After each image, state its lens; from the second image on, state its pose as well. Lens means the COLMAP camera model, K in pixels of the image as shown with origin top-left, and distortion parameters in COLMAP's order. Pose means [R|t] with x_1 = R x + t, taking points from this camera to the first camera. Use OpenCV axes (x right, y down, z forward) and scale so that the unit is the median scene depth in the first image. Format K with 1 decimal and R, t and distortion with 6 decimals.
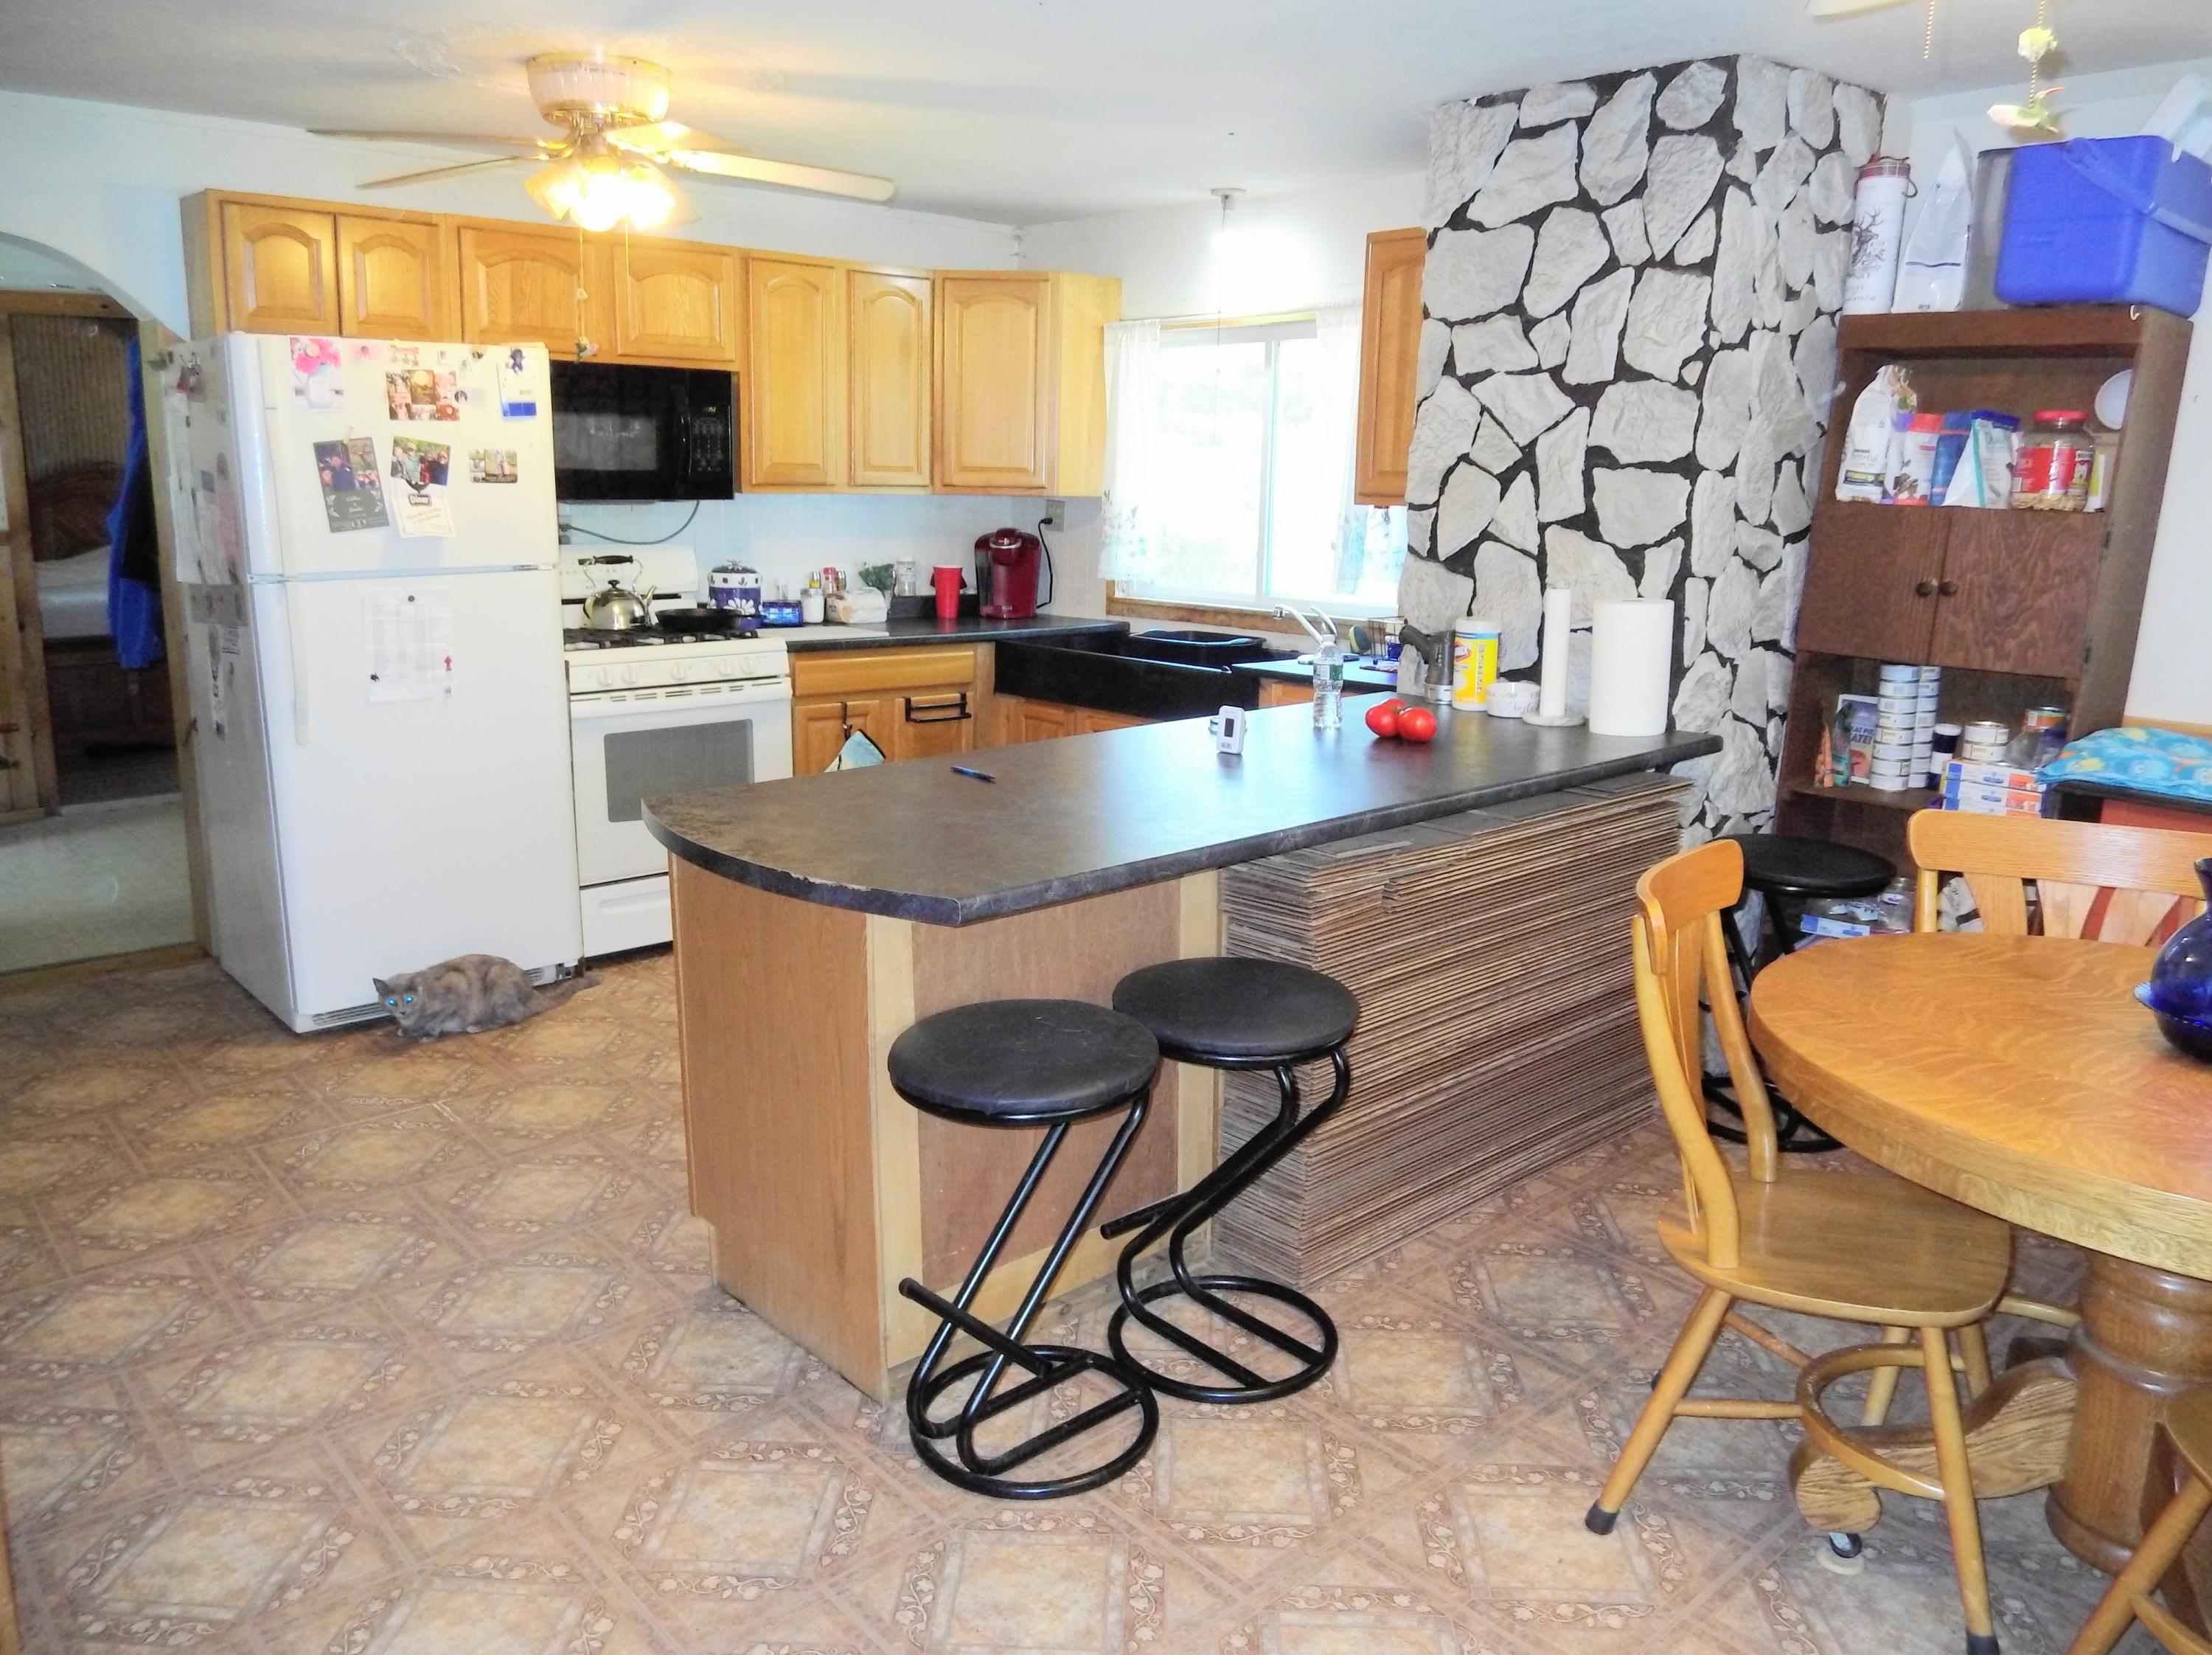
lens RADIAL K [[1636.0, 0, 1106.6], [0, 1636.0, 817.0], [0, 0, 1]] dist [-0.007915, -0.008317]
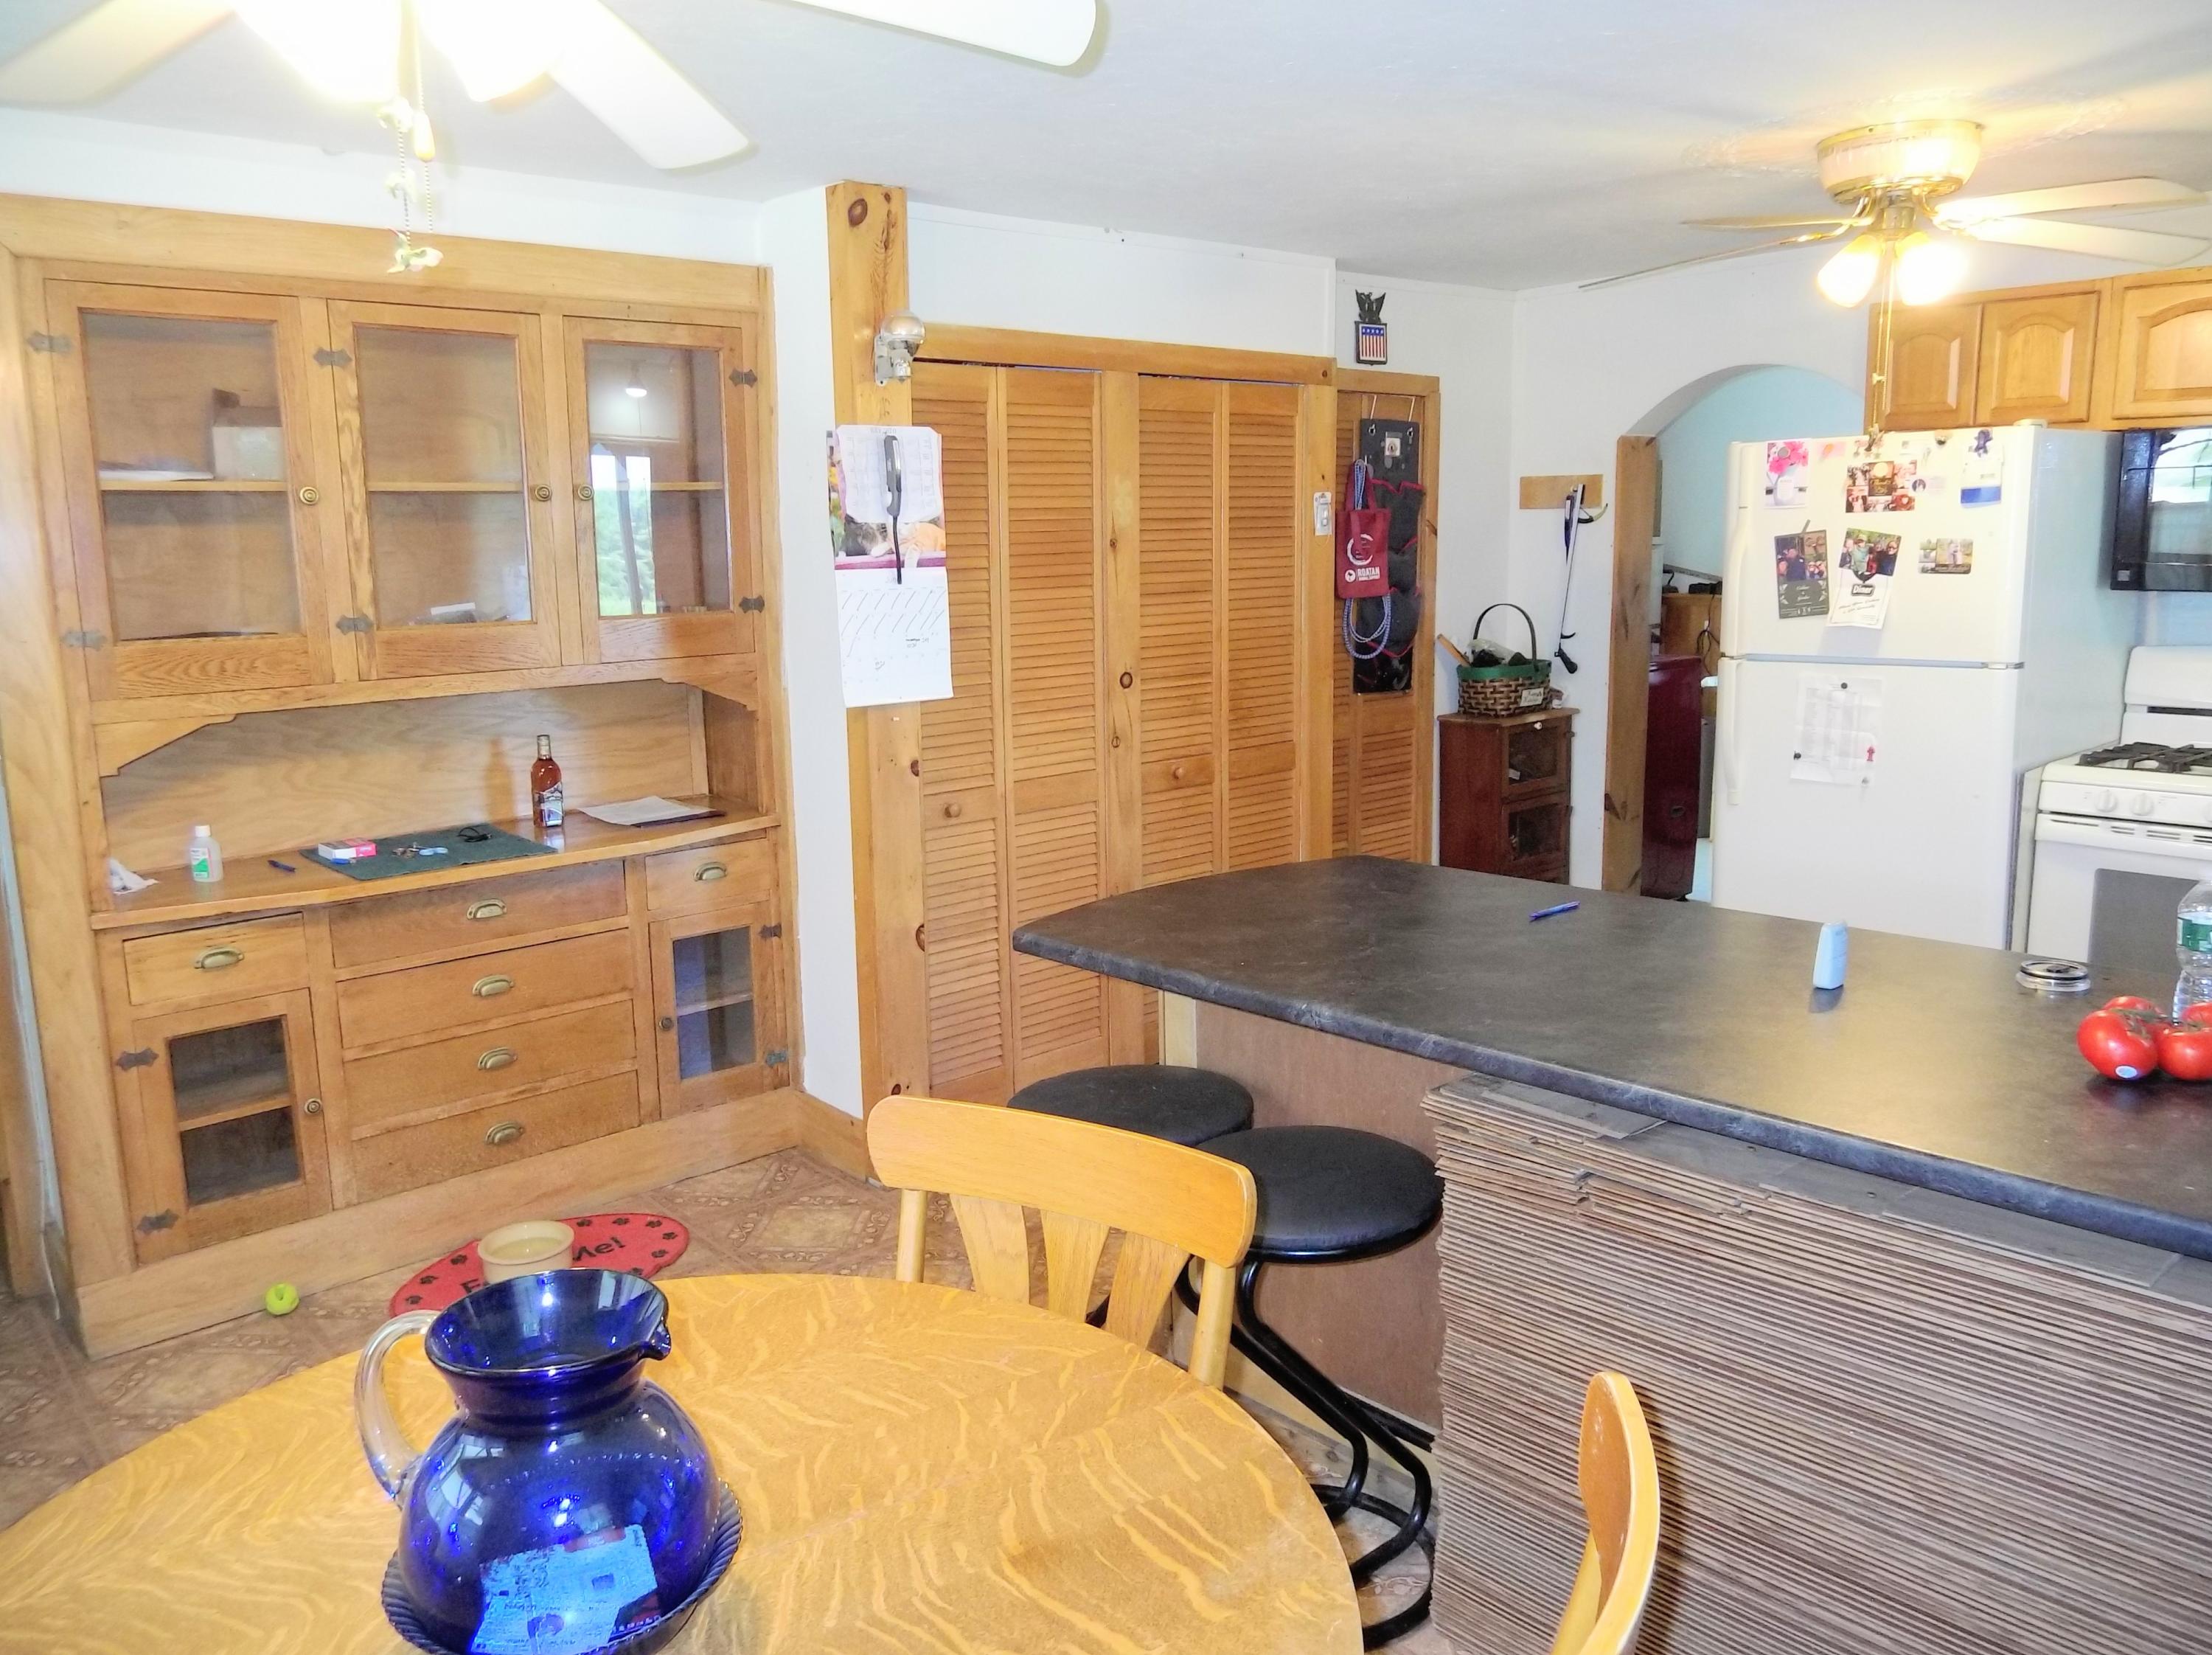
lens RADIAL K [[1636.0, 0, 1107.3], [0, 1636.0, 824.6], [0, 0, 1]] dist [-0.007915, -0.008317]
pose [[0.009591, 0.155422, -0.987802, 0.577867], [-0.193738, 0.969418, 0.150649, -0.111917], [0.981007, 0.189929, 0.039409, 0.514529]]
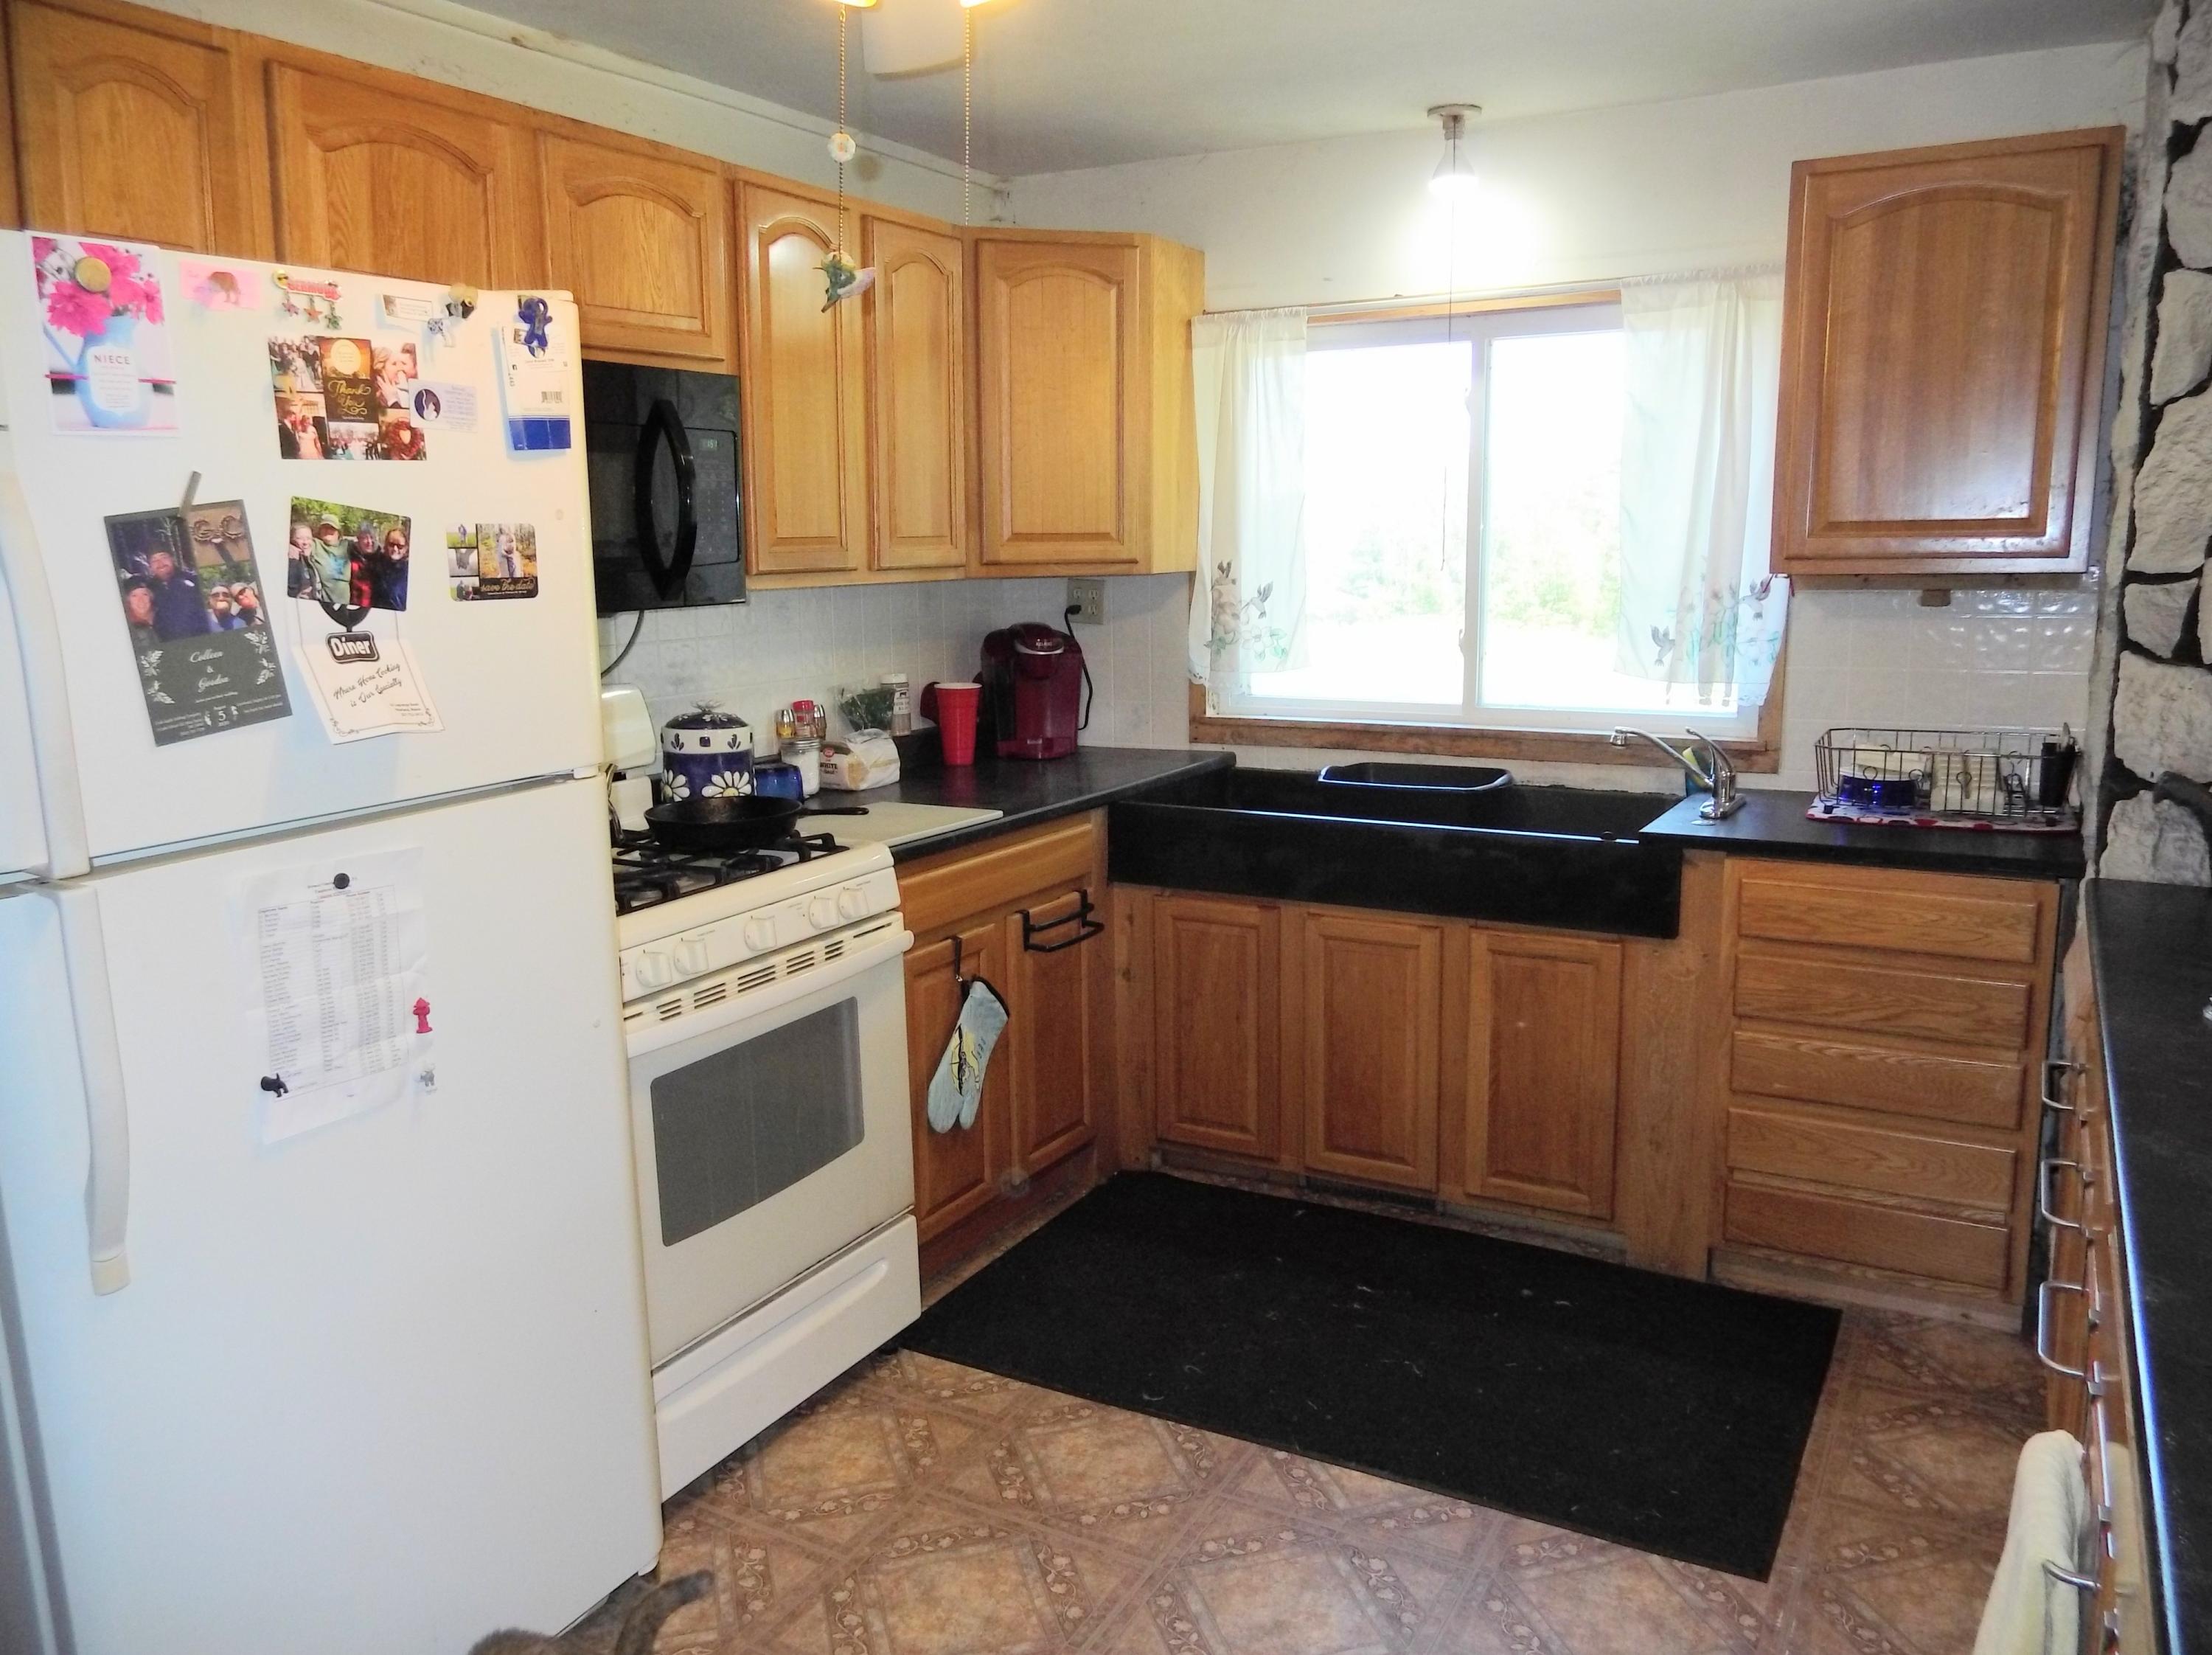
lens RADIAL K [[1636.0, 0, 1108.7], [0, 1636.0, 826.2], [0, 0, 1]] dist [-0.007915, -0.008317]
pose [[0.946773, -0.084671, 0.310566, -0.360696], [0.093269, 0.995557, -0.012912, -0.121502], [-0.308093, 0.041191, 0.950464, 0.528153]]
